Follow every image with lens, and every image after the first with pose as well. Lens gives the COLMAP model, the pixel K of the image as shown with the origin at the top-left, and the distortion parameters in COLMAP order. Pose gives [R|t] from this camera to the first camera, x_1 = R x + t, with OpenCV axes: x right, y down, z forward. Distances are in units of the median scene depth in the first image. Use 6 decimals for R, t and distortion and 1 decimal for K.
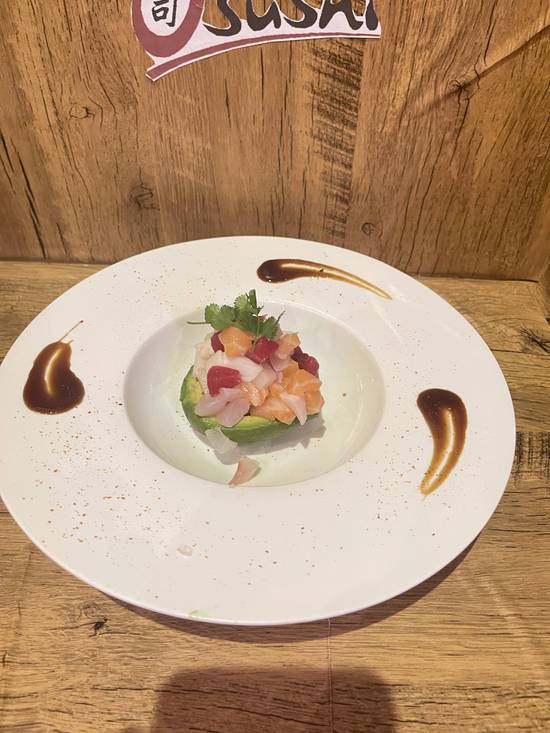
lens RADIAL K [[571.7, 0, 275.7], [0, 571.7, 372.9], [0, 0, 1]] dist [0.036356, -0.071152]
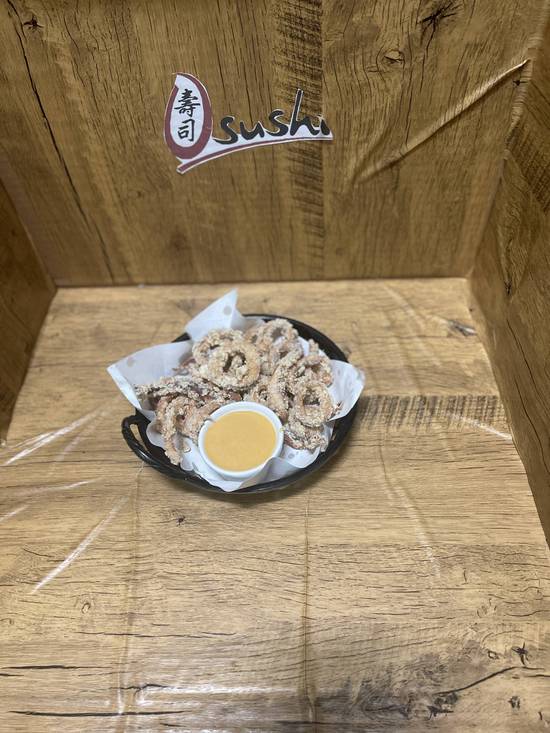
lens RADIAL K [[576.3, 0, 281.3], [0, 576.3, 379.6], [0, 0, 1]] dist [0.042921, -0.073061]
pose [[0.997032, -0.049695, -0.058803, 0.100671], [0.057455, 0.988677, 0.138624, -0.171566], [0.051248, -0.141591, 0.988598, -0.525364]]
